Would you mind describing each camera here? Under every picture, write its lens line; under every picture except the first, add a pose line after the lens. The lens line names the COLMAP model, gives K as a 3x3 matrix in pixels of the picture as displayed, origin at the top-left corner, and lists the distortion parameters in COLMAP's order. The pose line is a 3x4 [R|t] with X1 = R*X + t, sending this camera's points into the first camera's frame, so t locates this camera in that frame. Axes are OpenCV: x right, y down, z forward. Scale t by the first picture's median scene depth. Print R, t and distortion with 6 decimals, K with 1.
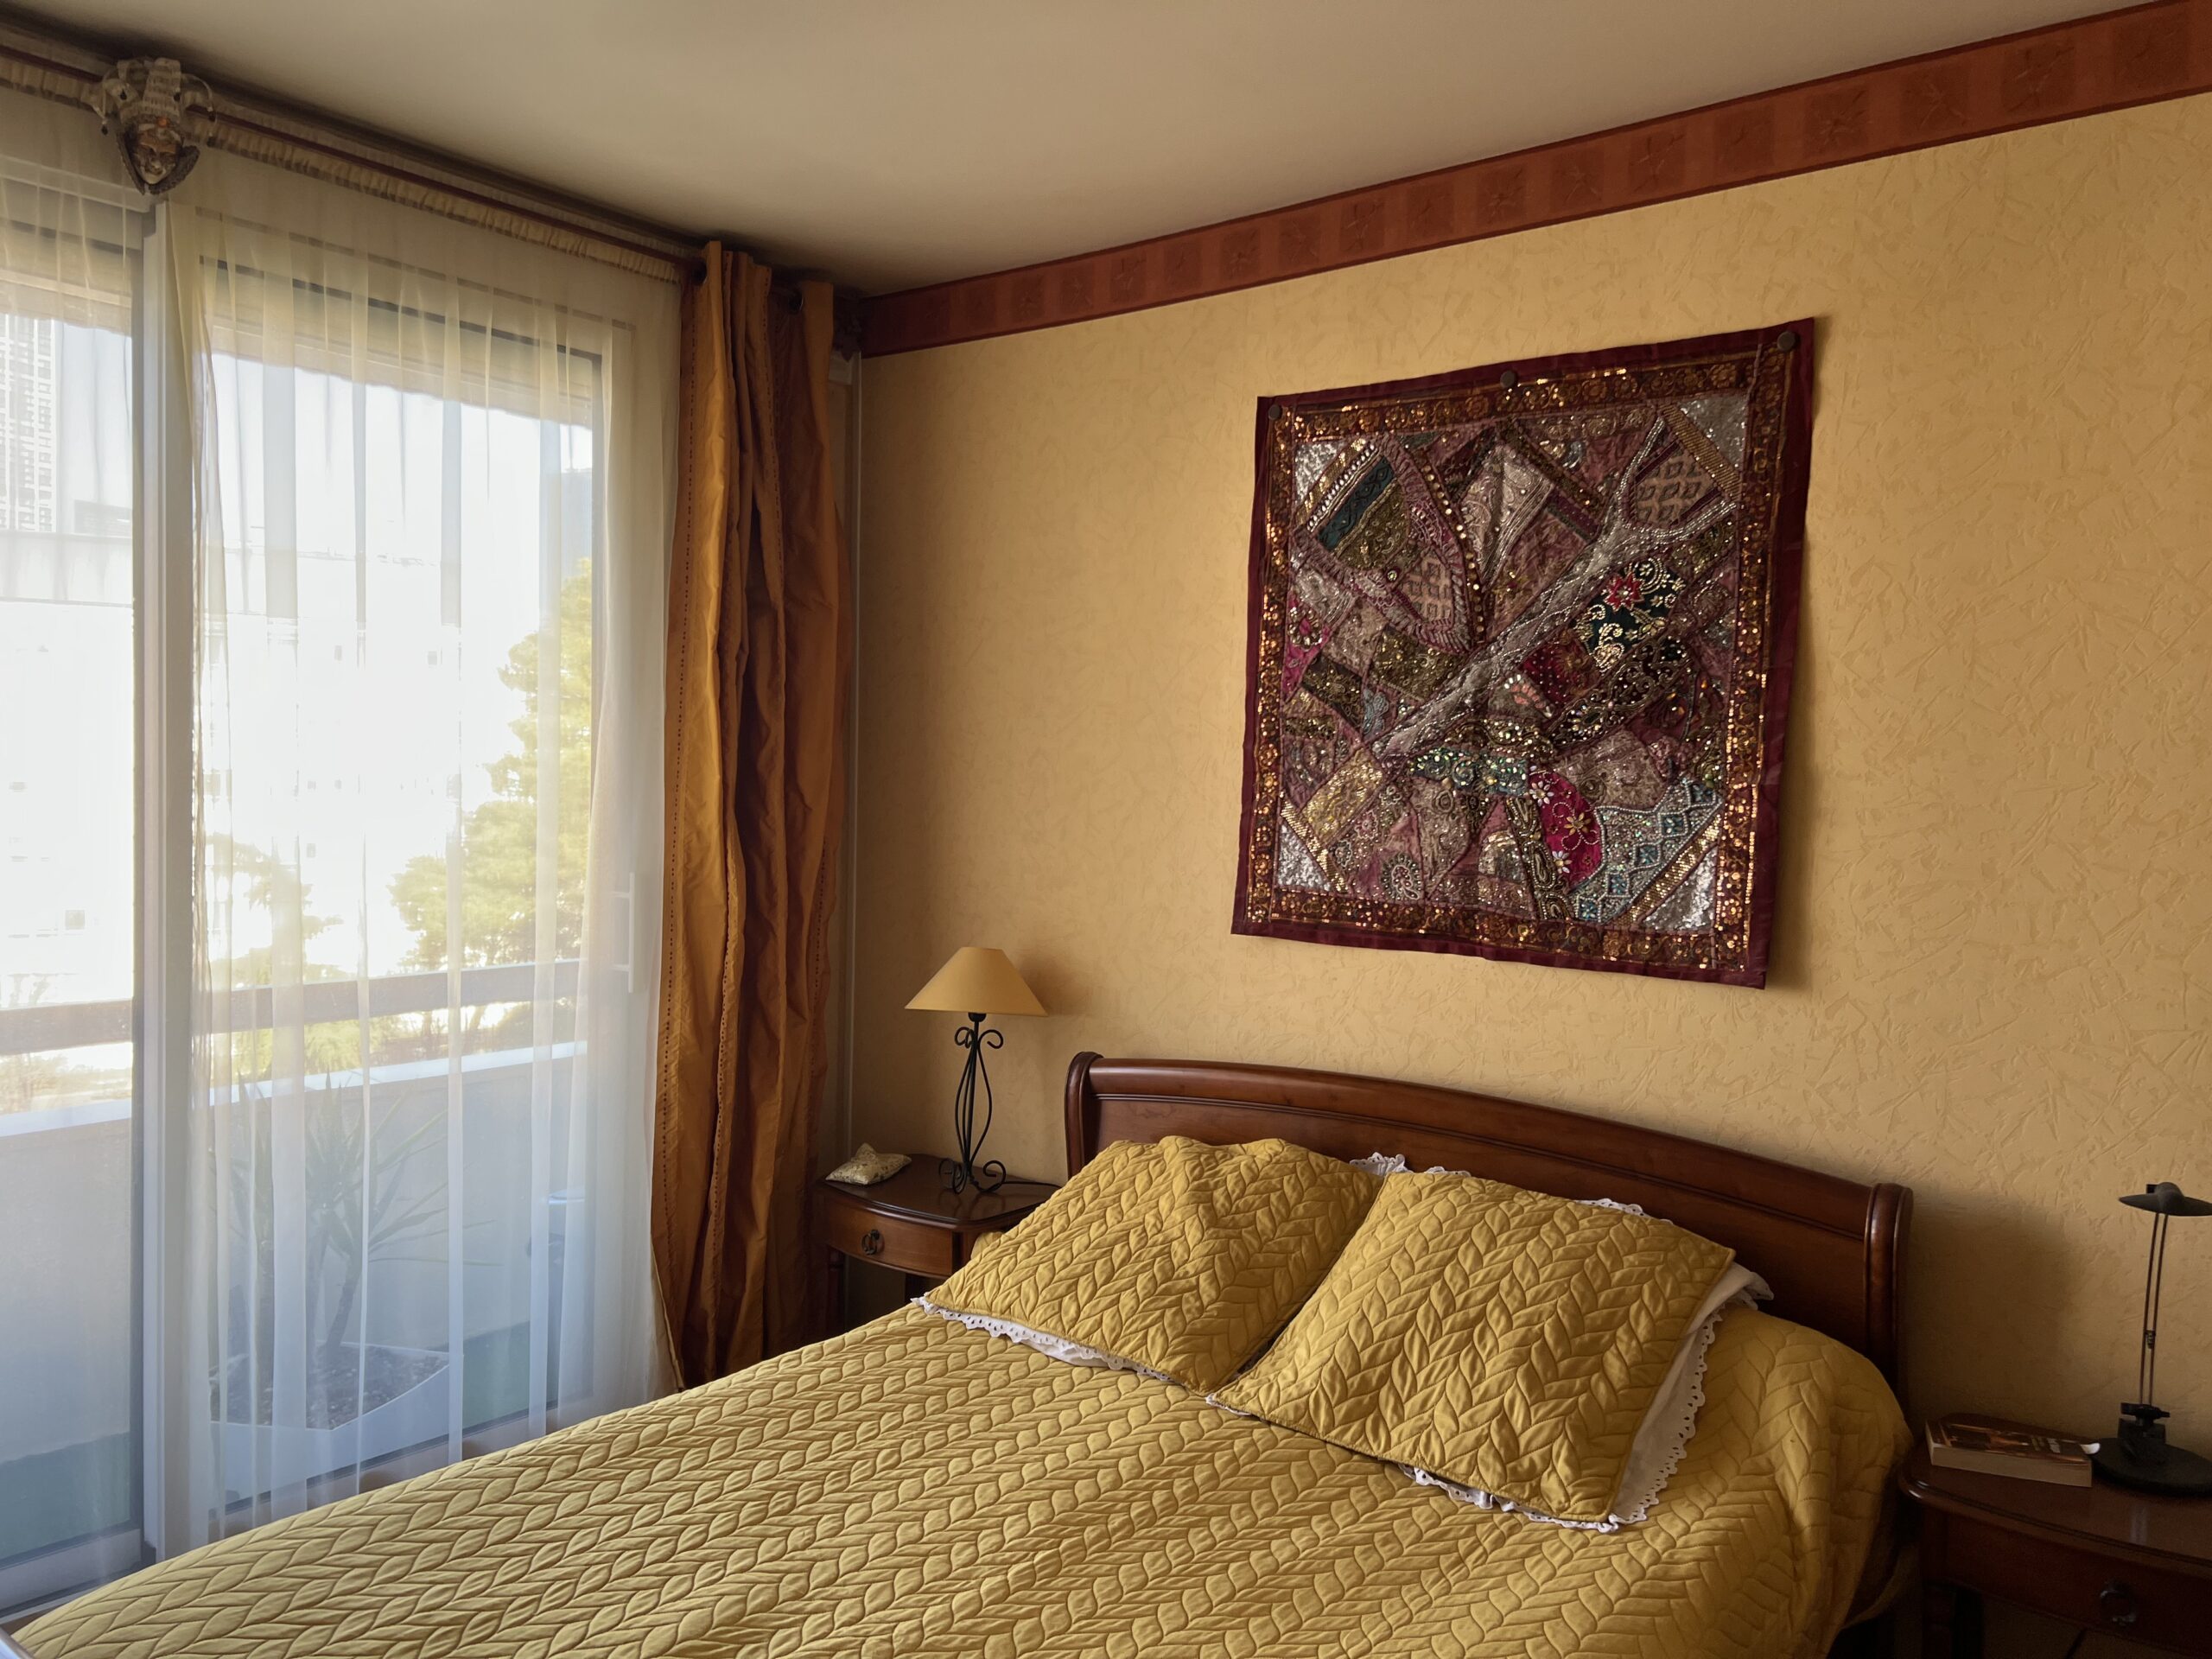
lens RADIAL K [[1642.9, 0, 1106.0], [0, 1642.9, 829.5], [0, 0, 1]] dist [0.020429, -0.006966]
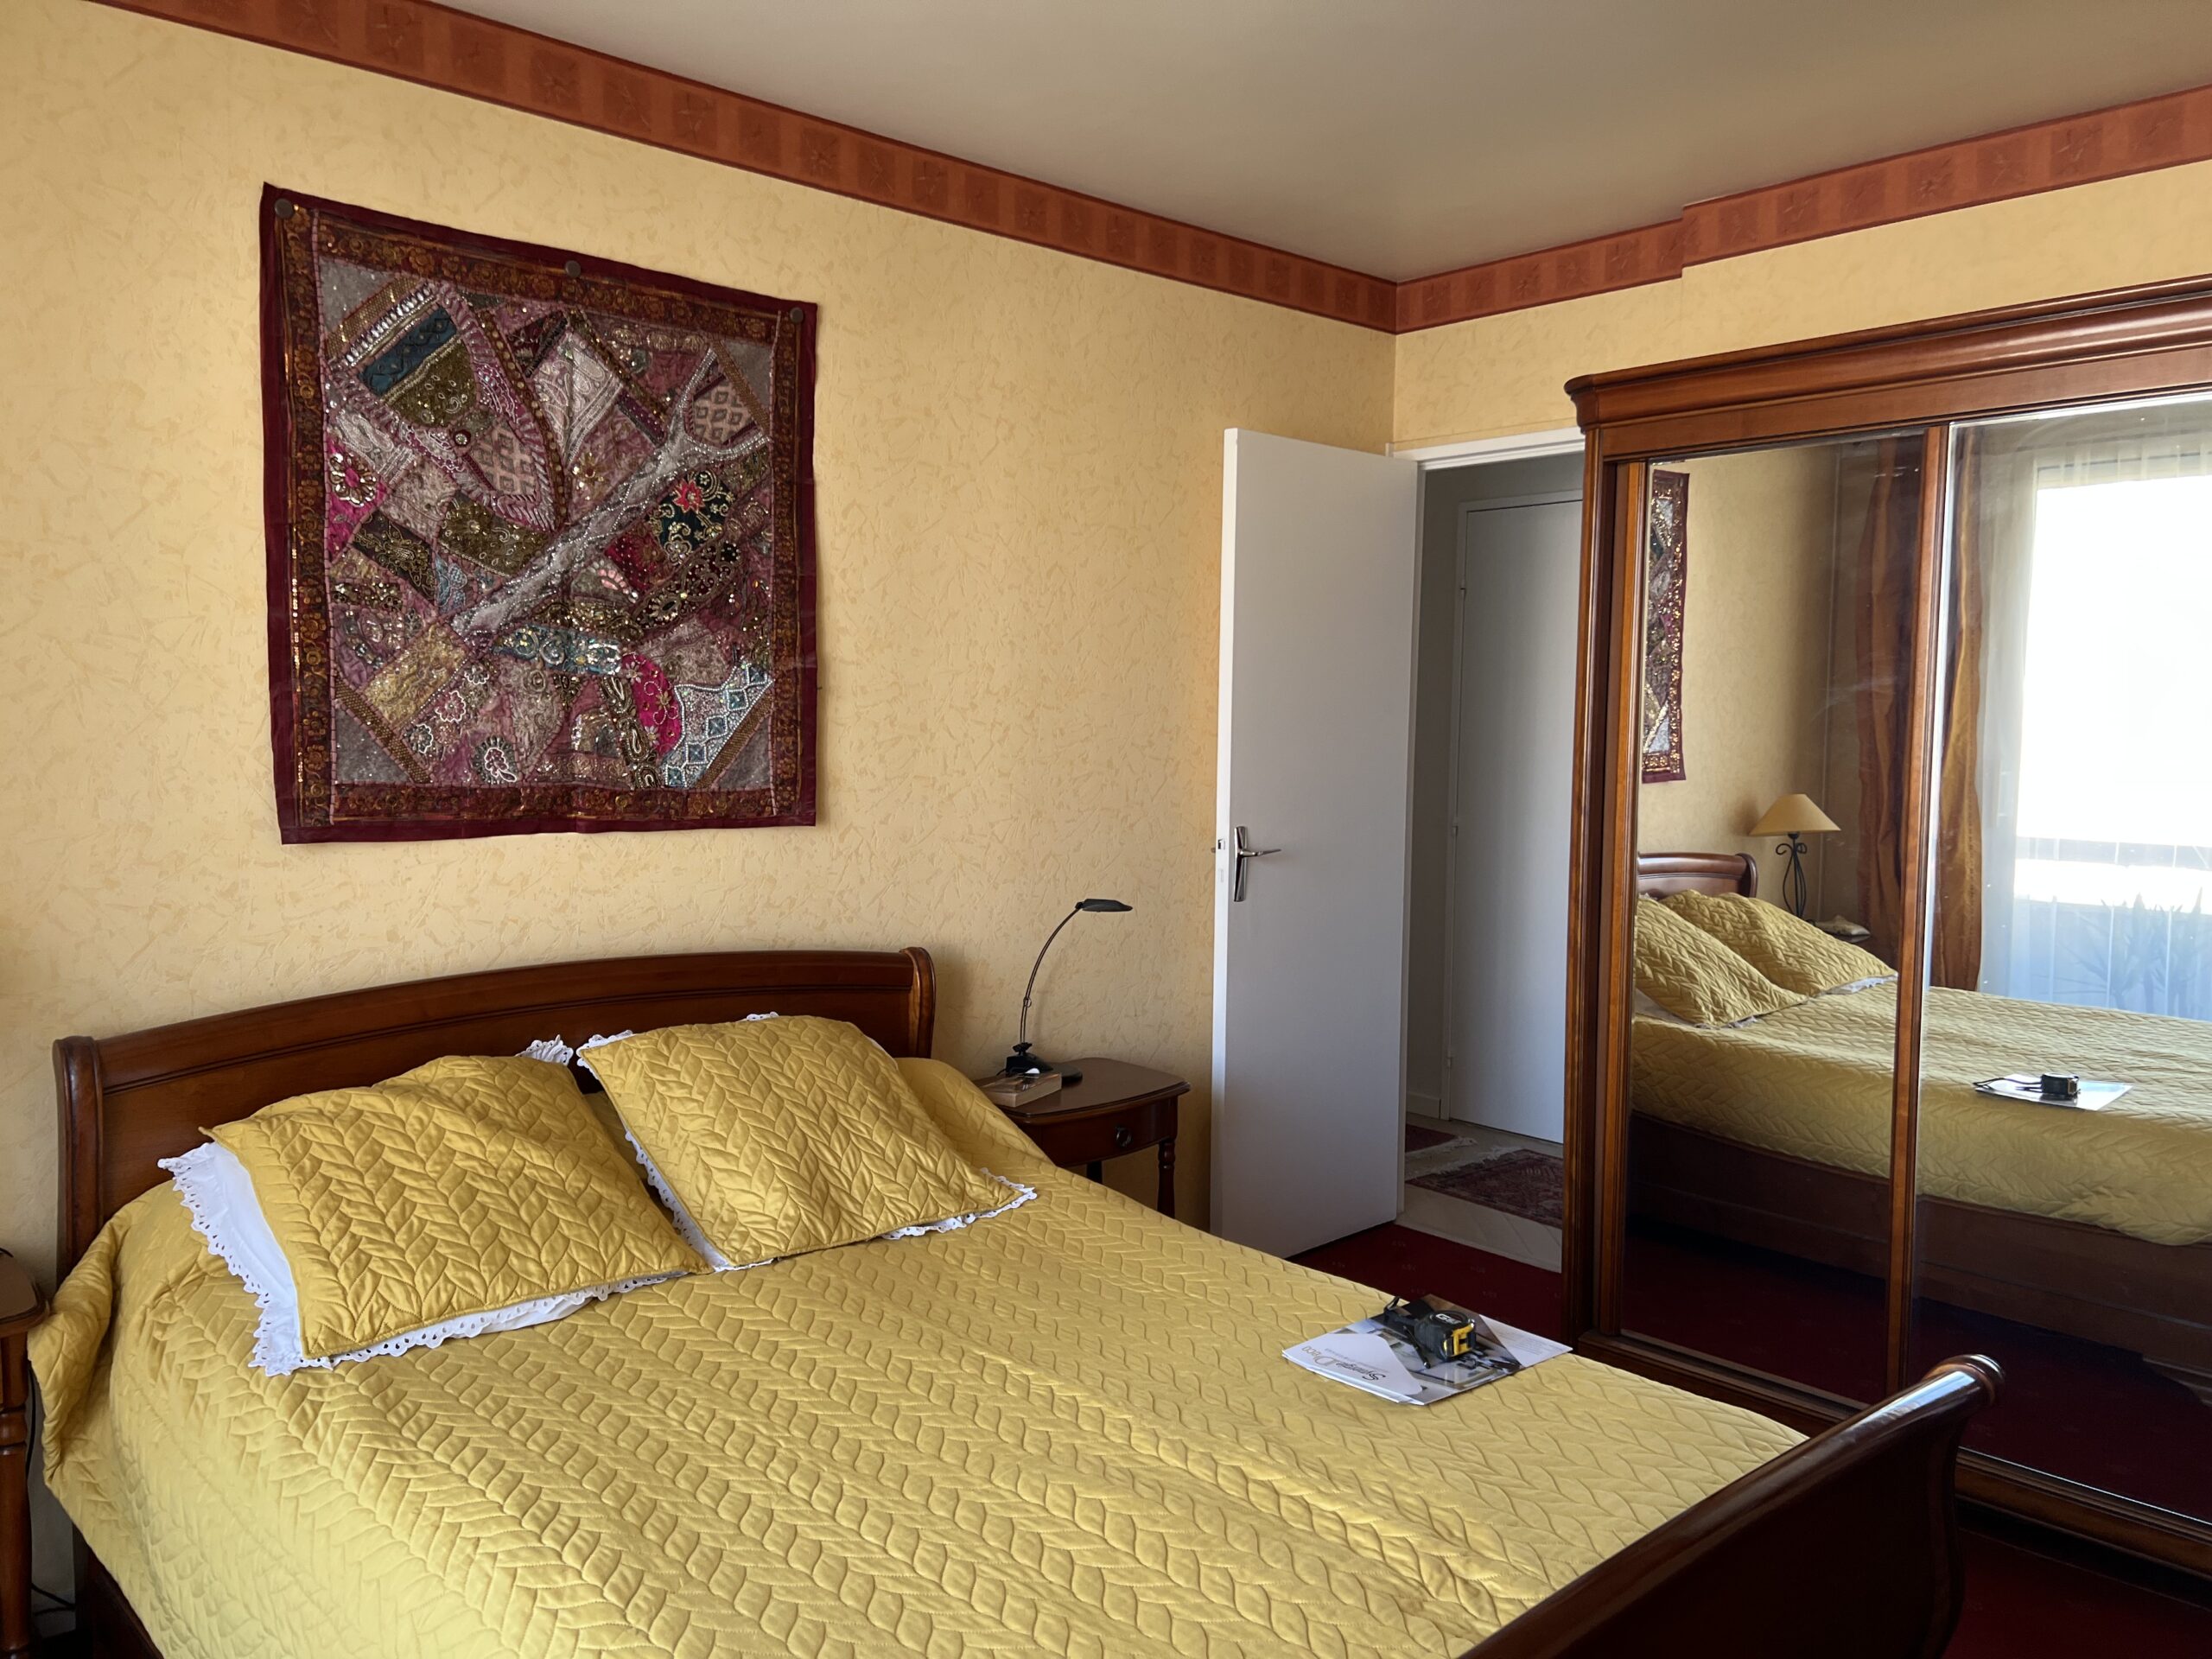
lens RADIAL K [[1642.9, 0, 1106.0], [0, 1642.9, 829.5], [0, 0, 1]] dist [0.020429, -0.006966]
pose [[0.139547, -0.090325, 0.986087, -0.774043], [0.021300, 0.995874, 0.088207, -0.008524], [-0.989986, 0.008694, 0.140895, 0.543485]]
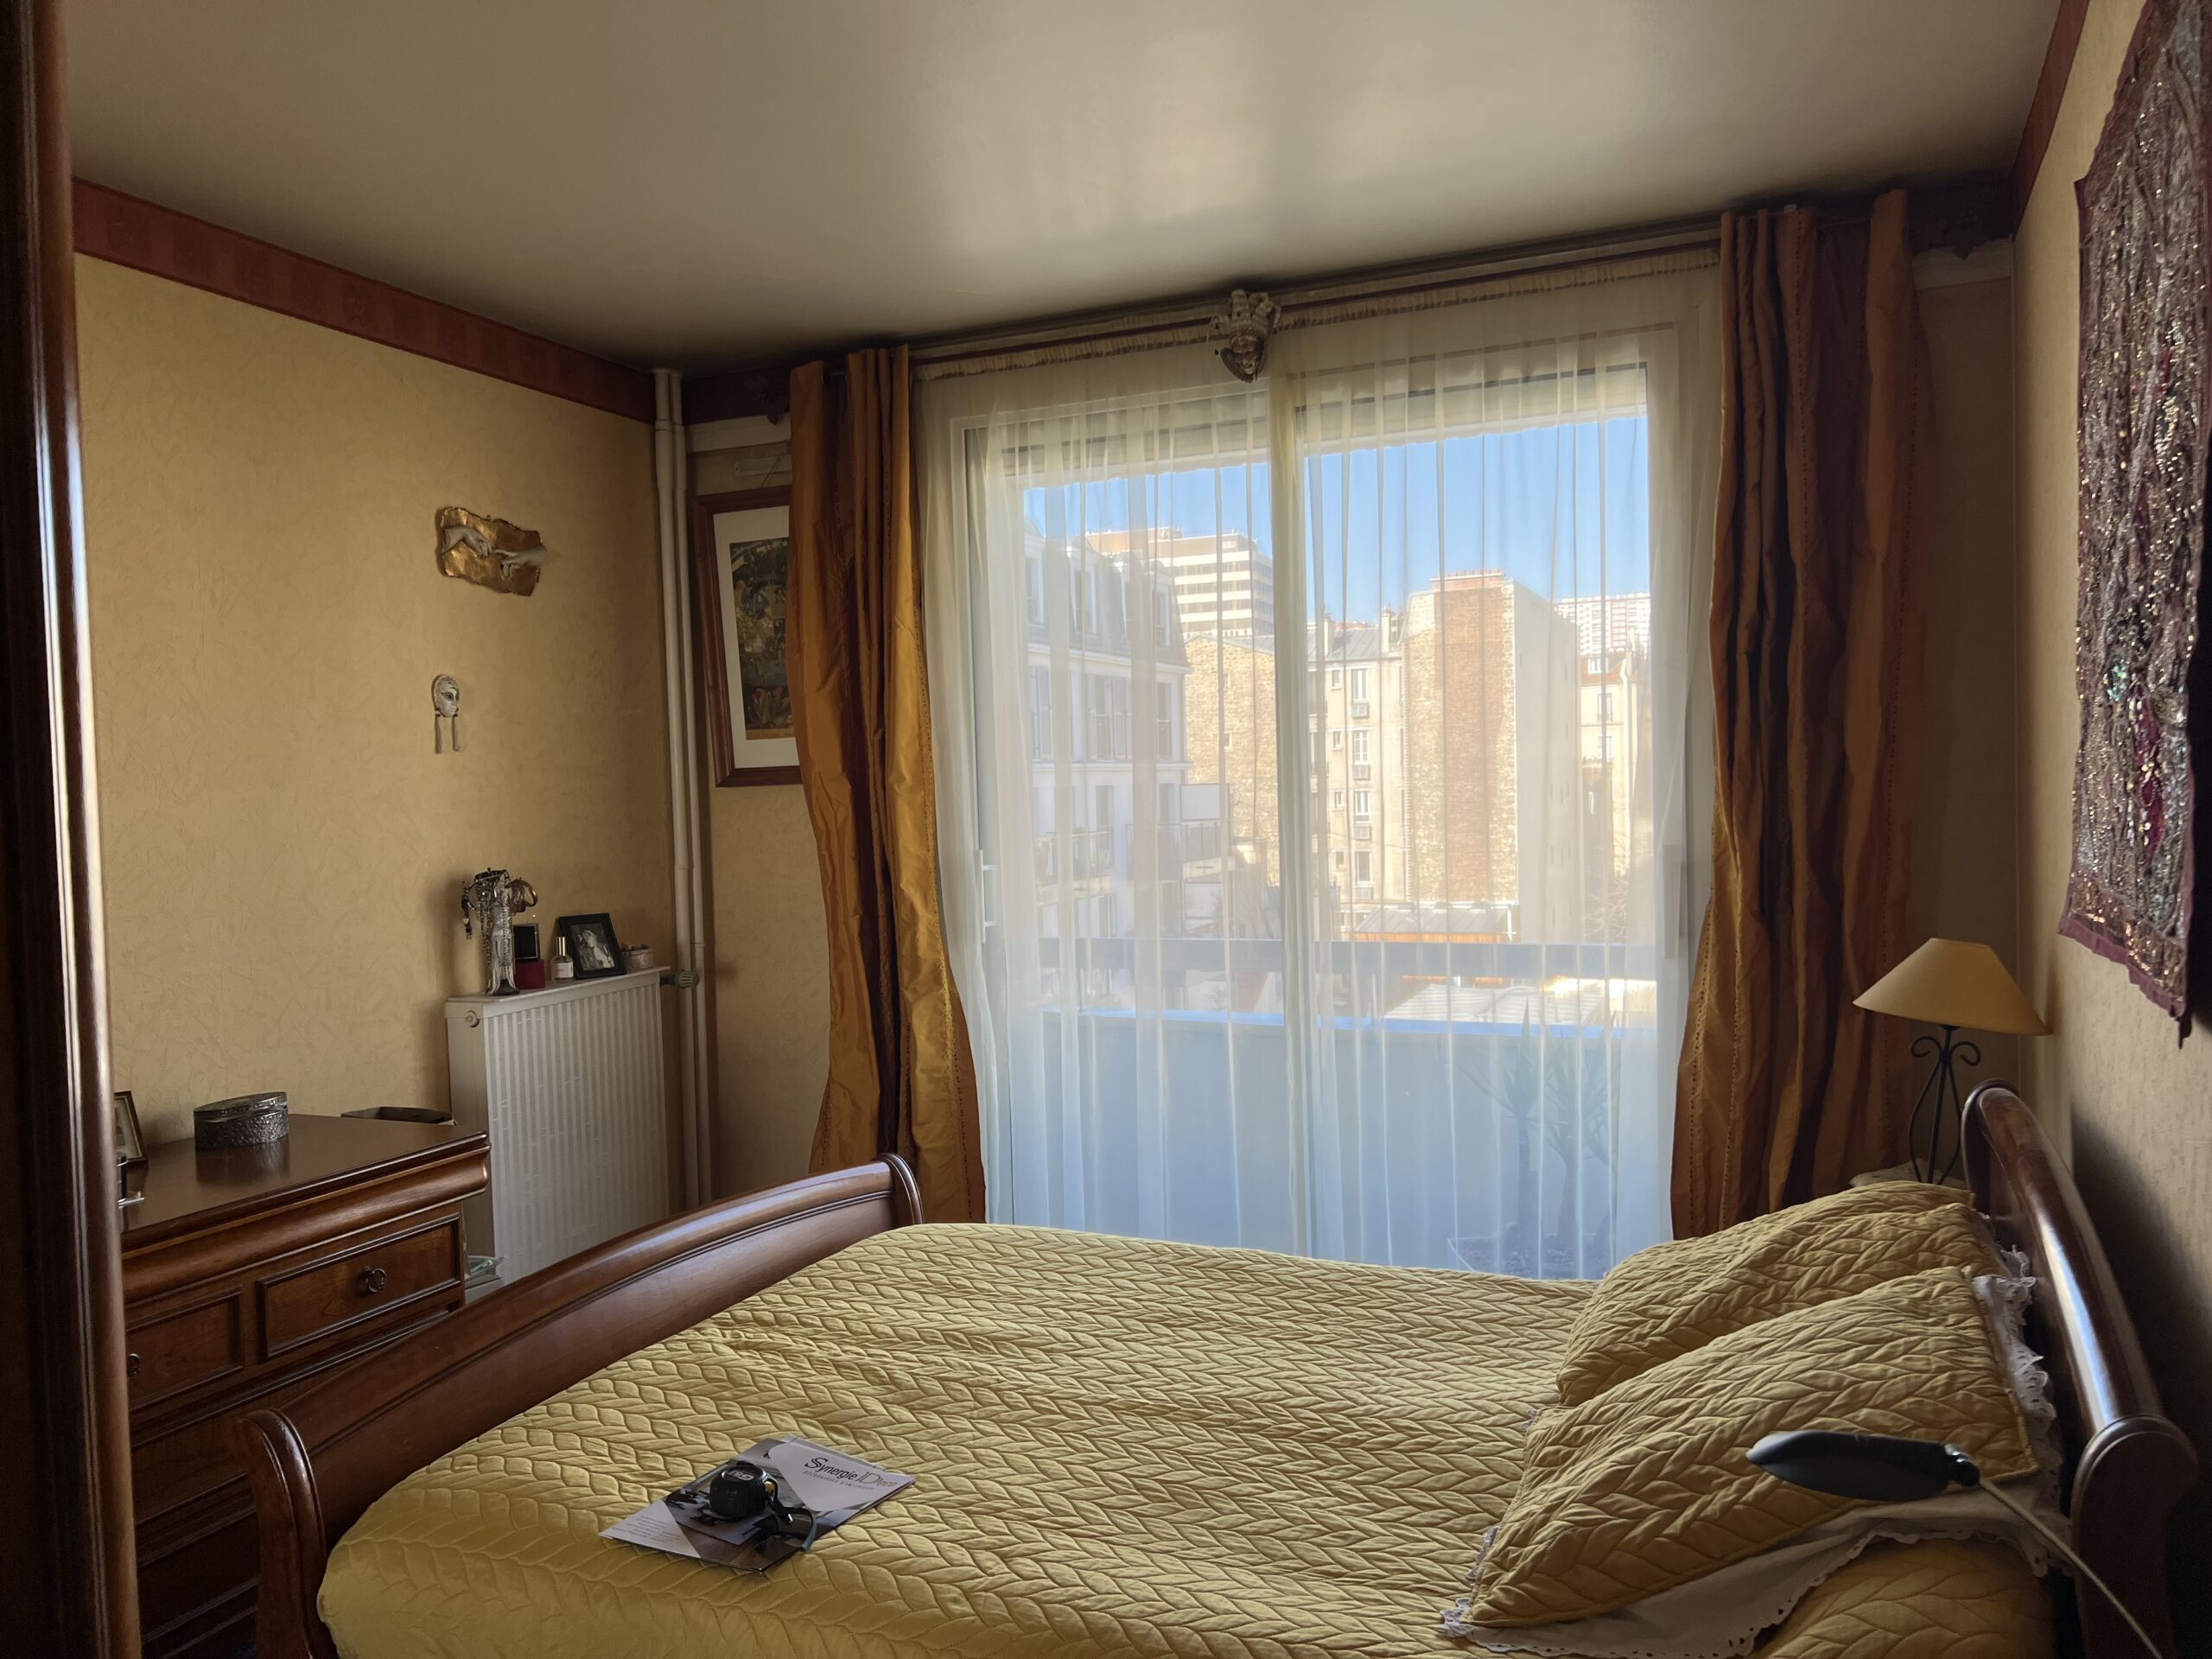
lens RADIAL K [[1642.9, 0, 1106.0], [0, 1642.9, 829.5], [0, 0, 1]] dist [0.020429, -0.006966]
pose [[0.253912, -0.004643, -0.967216, 0.796371], [0.001556, 0.999989, -0.004392, 0.025945], [0.967226, -0.000390, 0.253917, 0.483336]]
